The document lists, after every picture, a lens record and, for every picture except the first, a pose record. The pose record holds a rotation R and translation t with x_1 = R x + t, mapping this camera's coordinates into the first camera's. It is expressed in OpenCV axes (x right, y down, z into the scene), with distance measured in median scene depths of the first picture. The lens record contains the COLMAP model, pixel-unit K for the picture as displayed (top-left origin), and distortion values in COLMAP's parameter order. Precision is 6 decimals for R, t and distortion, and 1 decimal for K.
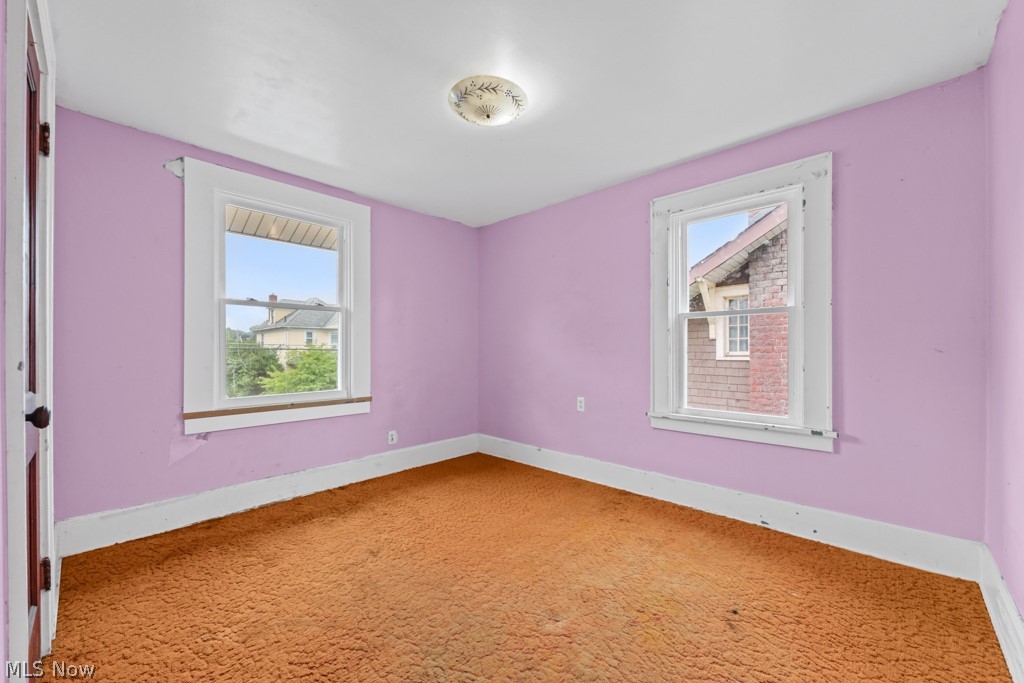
lens RADIAL K [[400.6, 0, 518.8], [0, 400.6, 342.6], [0, 0, 1]] dist [0.005628, -0.000832]
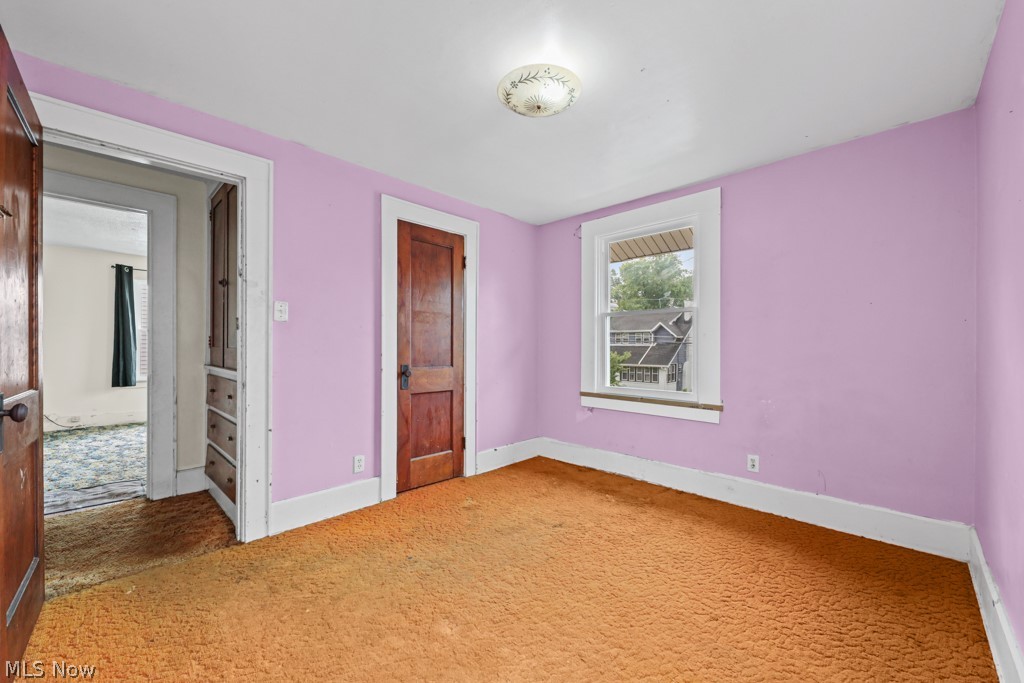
lens RADIAL K [[400.6, 0, 512.6], [0, 400.6, 349.3], [0, 0, 1]] dist [0.005628, -0.000832]
pose [[-0.045408, -0.004593, -0.998958, 0.610838], [0.006856, 0.999964, -0.004909, 0.017221], [0.998945, -0.007072, -0.045375, 0.702682]]
